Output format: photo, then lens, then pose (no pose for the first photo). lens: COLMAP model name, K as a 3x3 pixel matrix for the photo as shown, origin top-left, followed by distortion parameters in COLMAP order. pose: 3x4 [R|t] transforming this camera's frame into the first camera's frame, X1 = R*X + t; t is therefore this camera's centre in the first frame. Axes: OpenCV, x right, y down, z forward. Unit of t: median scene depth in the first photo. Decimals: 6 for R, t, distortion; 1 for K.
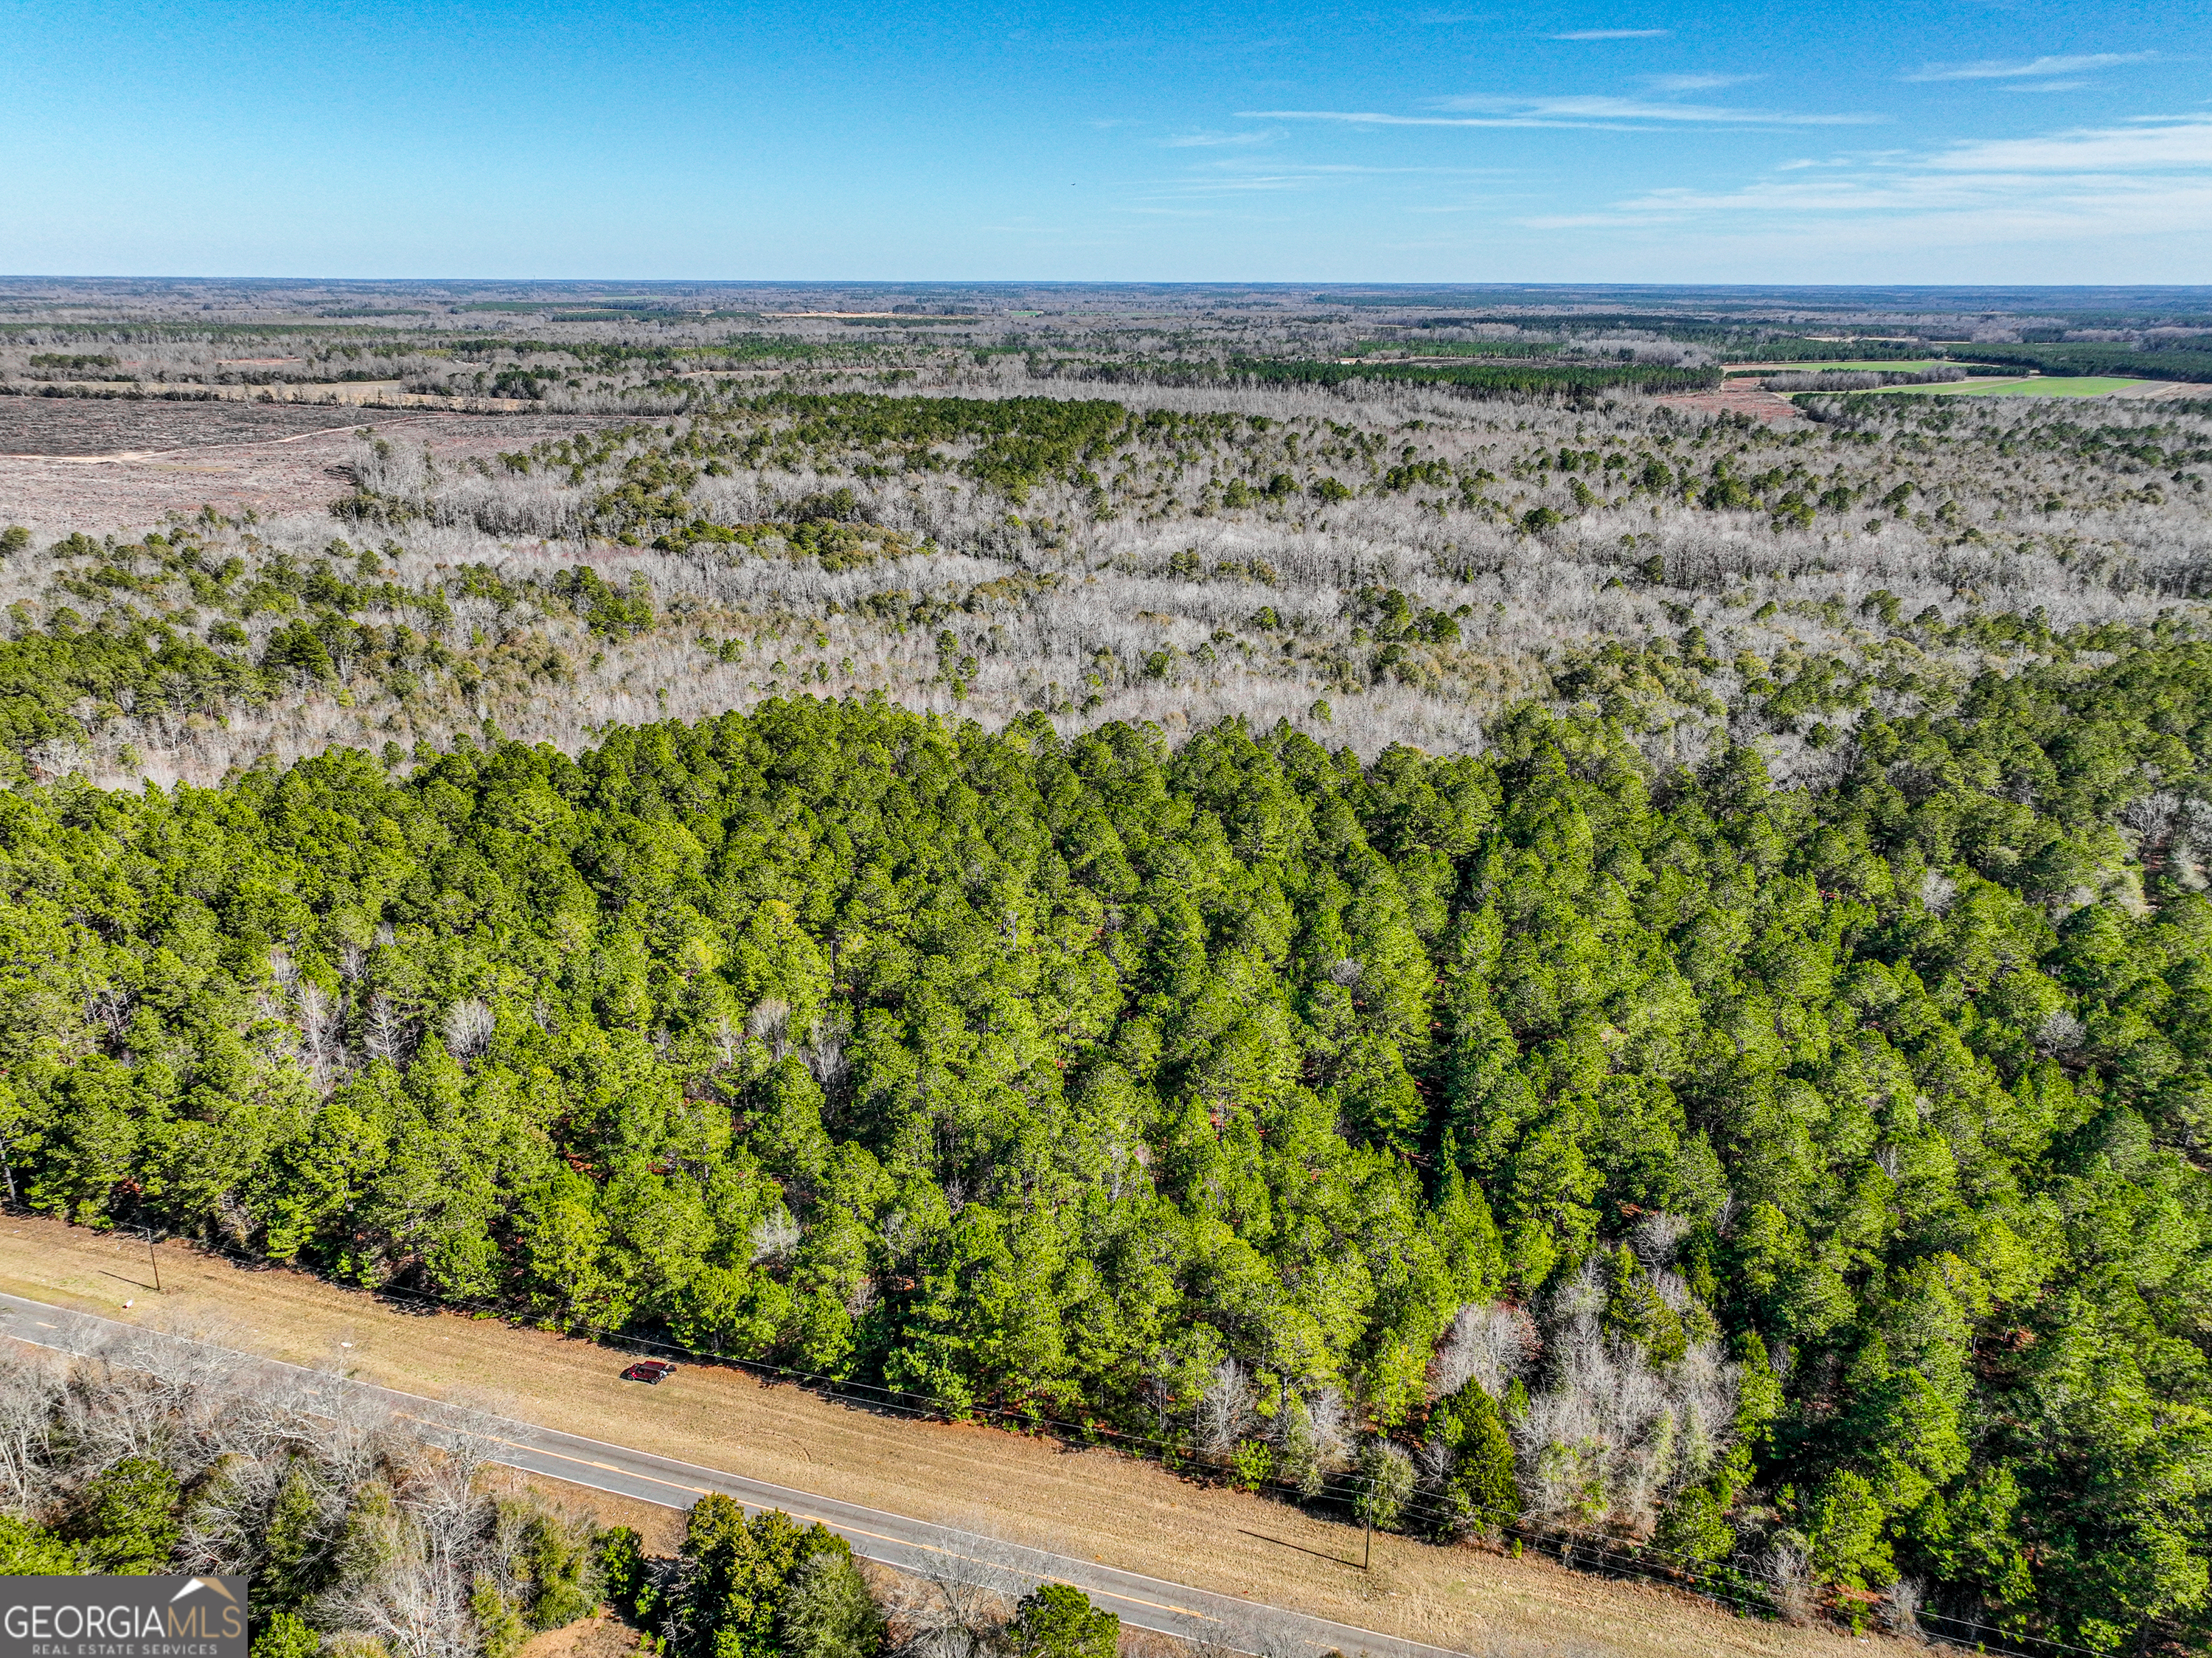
lens RADIAL K [[1554.7, 0, 1105.9], [0, 1554.7, 817.7], [0, 0, 1]] dist [-0.003221, 0.020926]
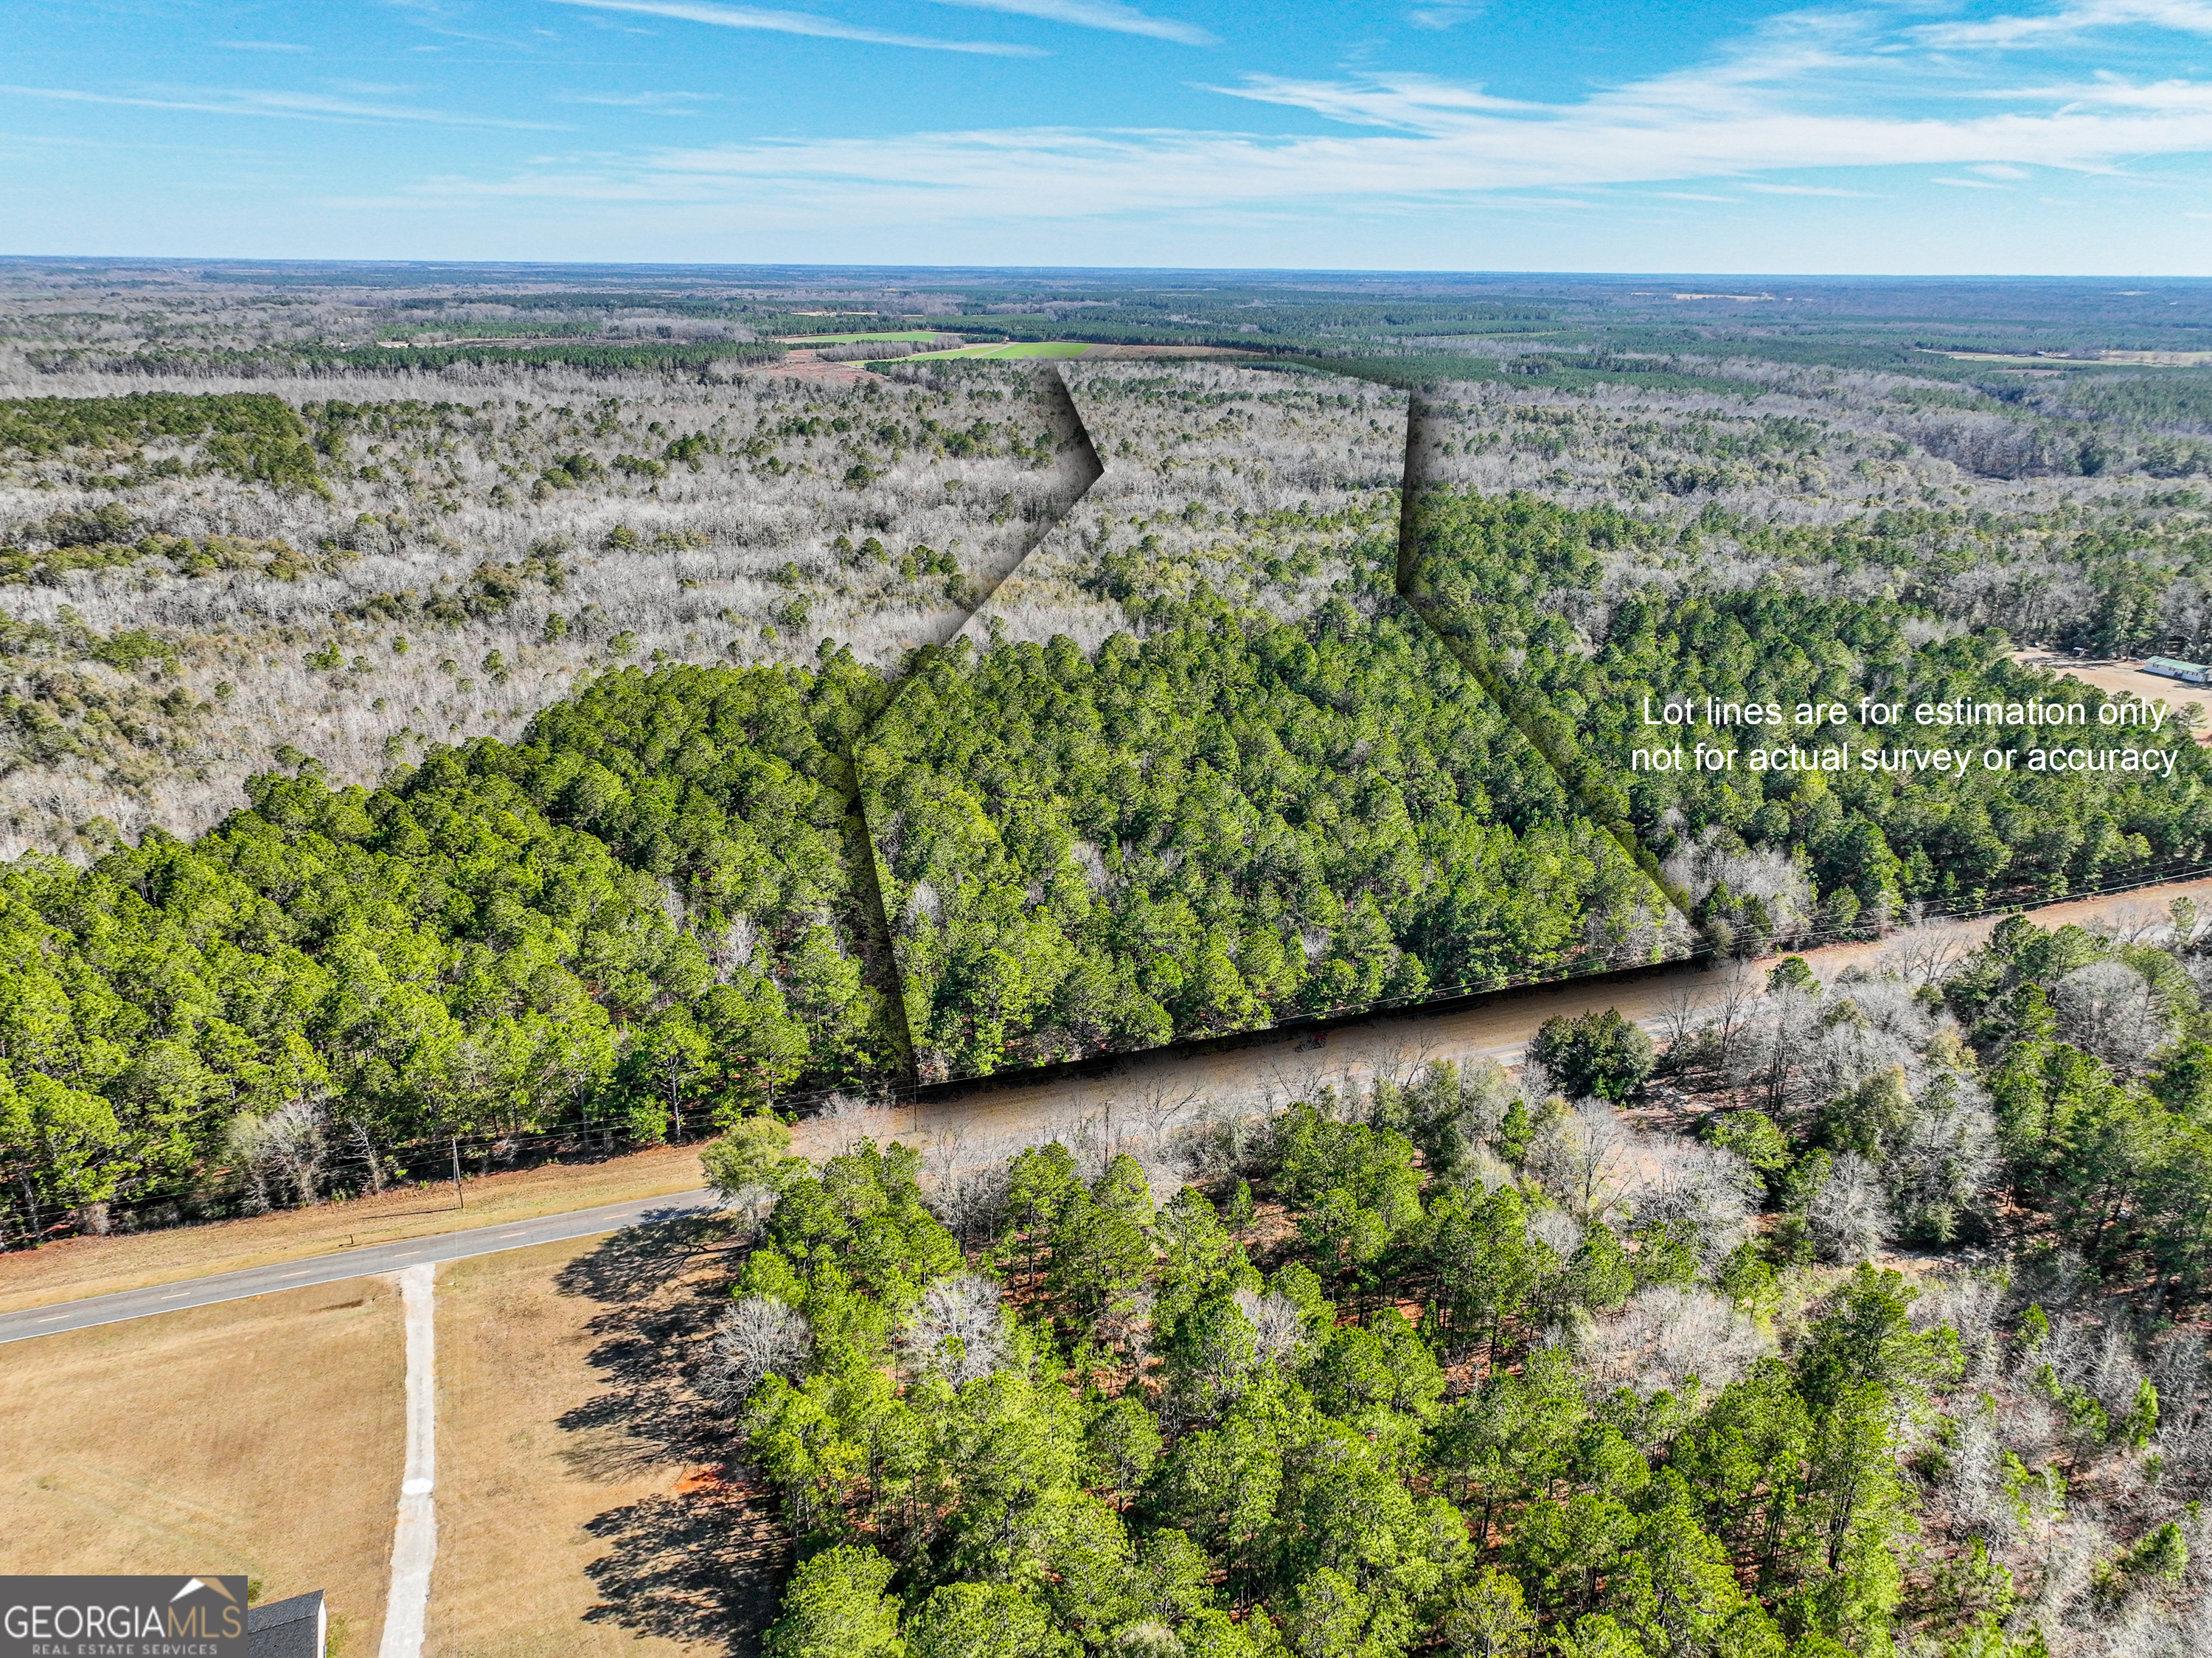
lens RADIAL K [[1554.7, 0, 1107.5], [0, 1554.7, 835.9], [0, 0, 1]] dist [-0.003221, 0.020926]
pose [[0.793942, -0.208820, 0.571008, -0.212495], [0.195716, 0.976957, 0.085150, 0.002366], [-0.575631, 0.044152, 0.816517, -0.010865]]
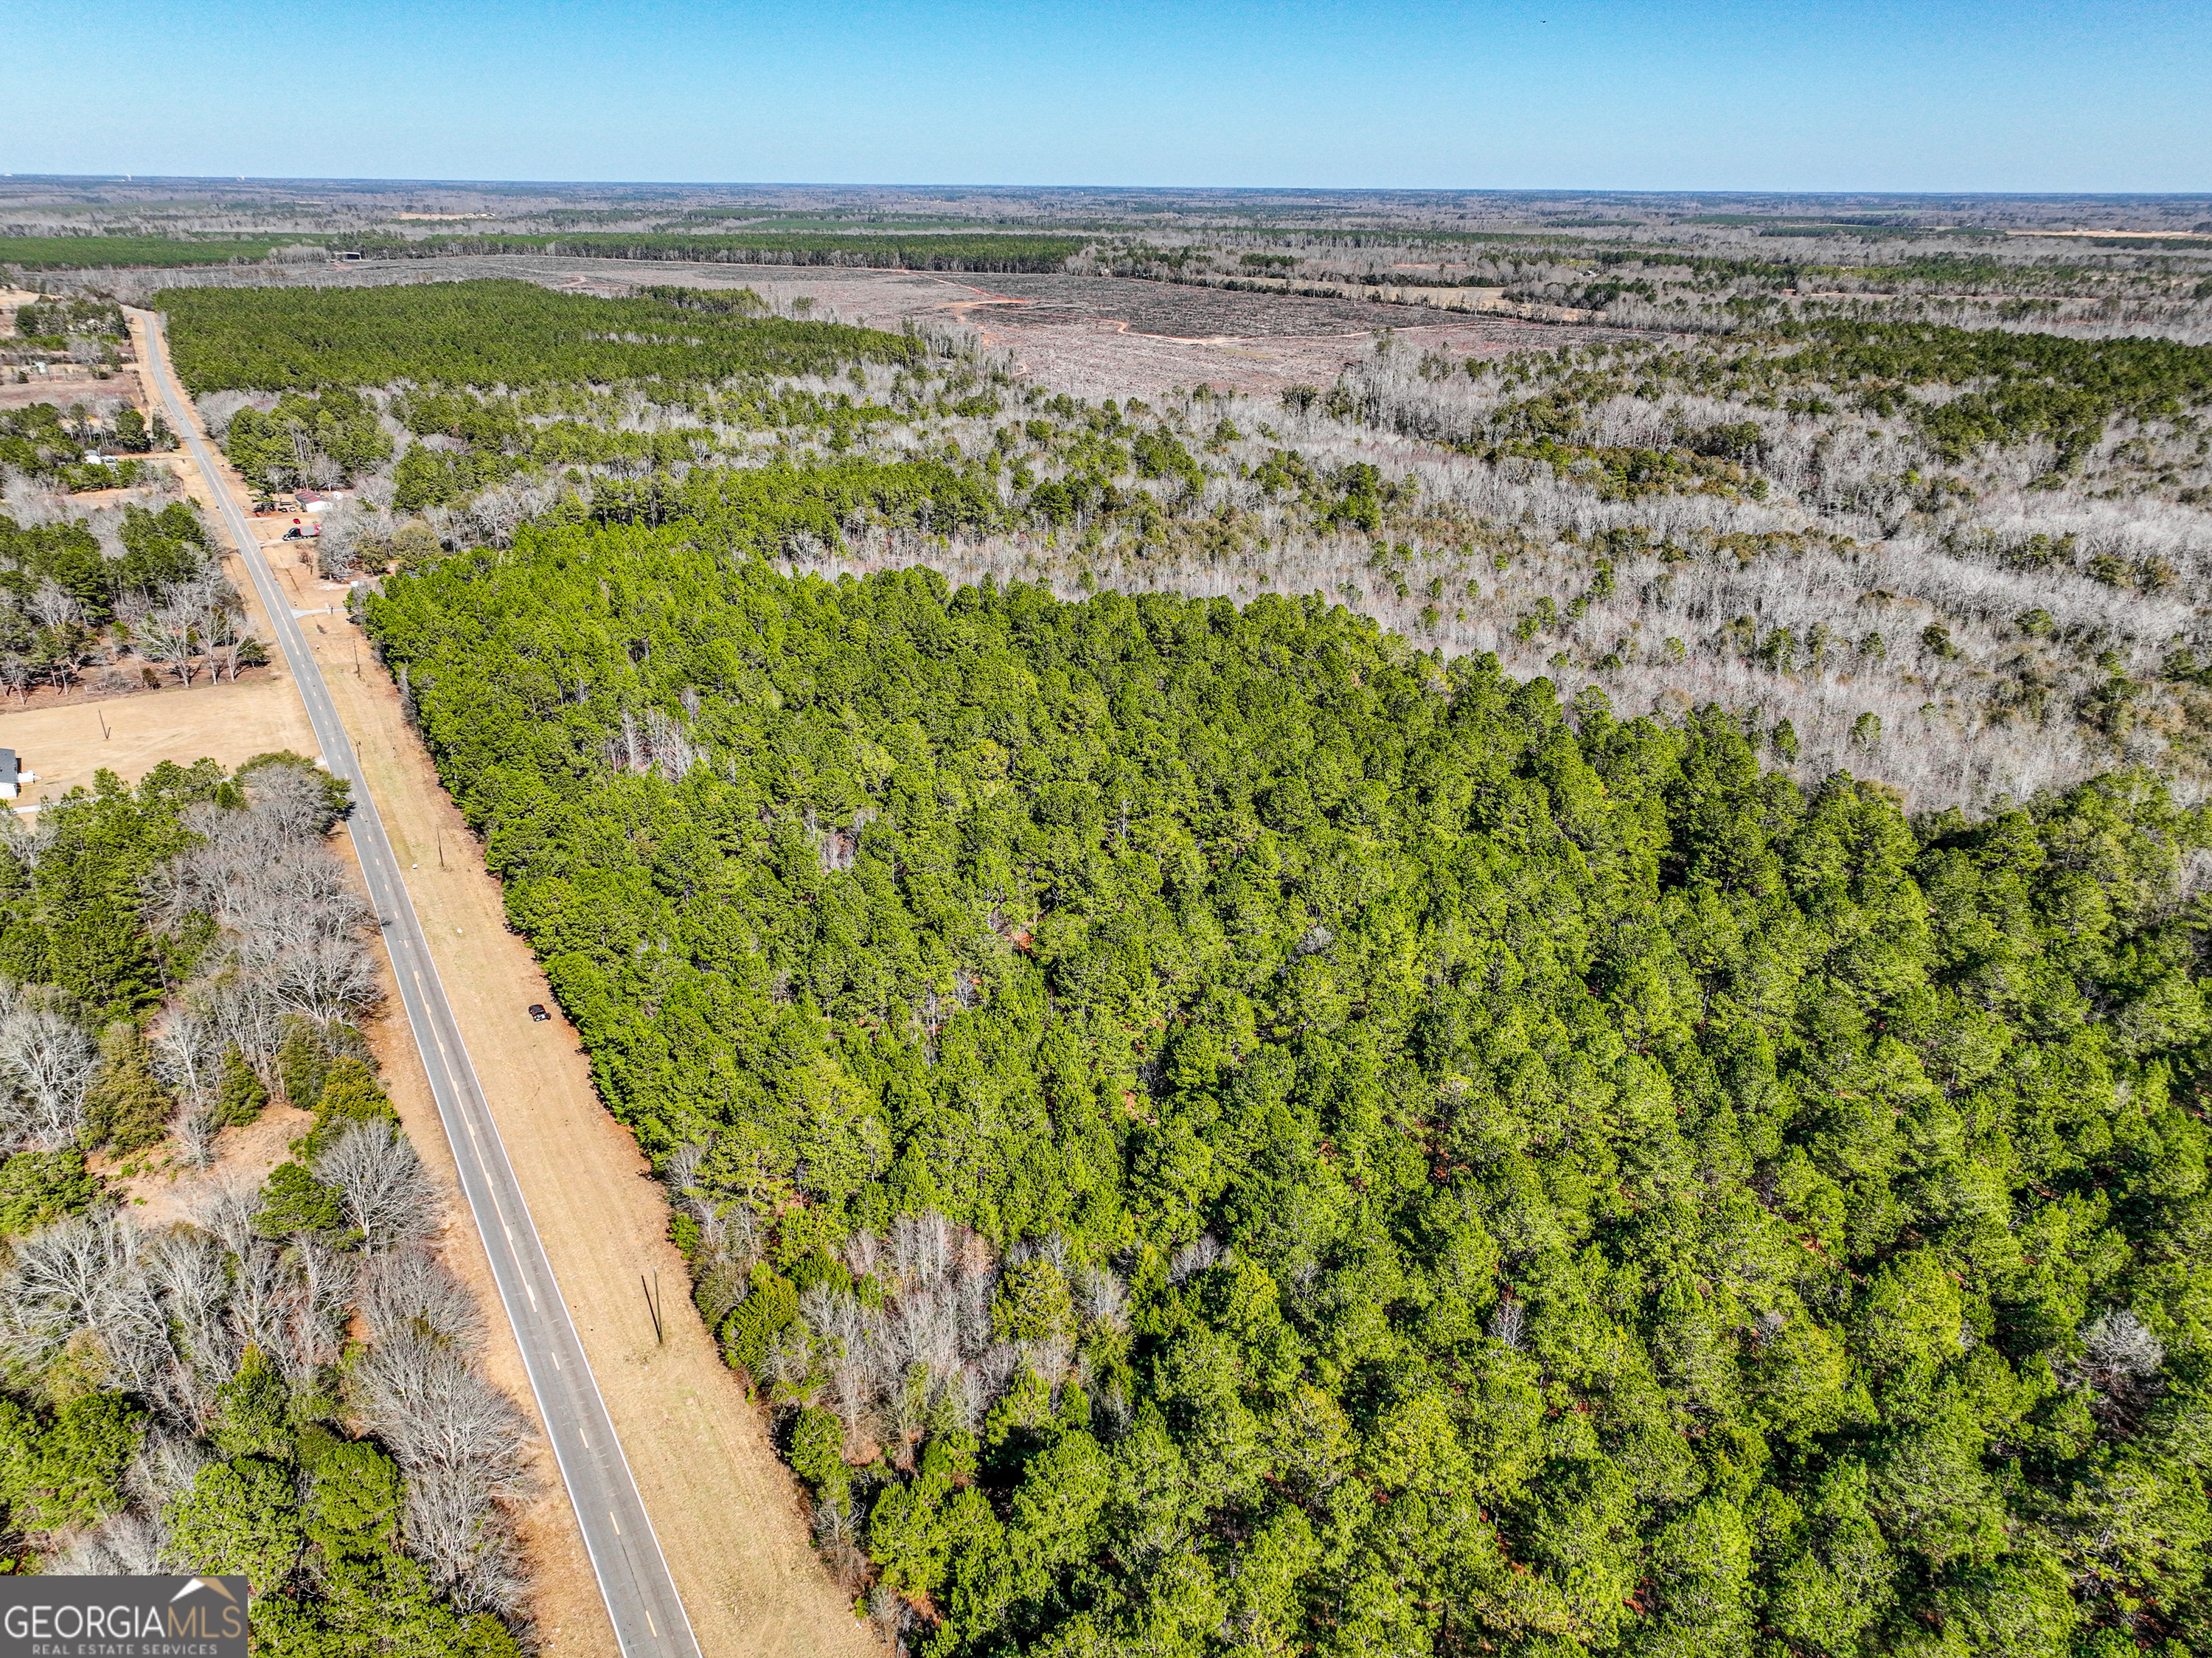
lens RADIAL K [[1554.7, 0, 1113.4], [0, 1554.7, 821.5], [0, 0, 1]] dist [-0.003221, 0.020926]
pose [[0.740621, 0.257982, -0.620424, 0.150259], [-0.225823, 0.965214, 0.131779, -0.015453], [0.632838, 0.042508, 0.773116, 0.047346]]
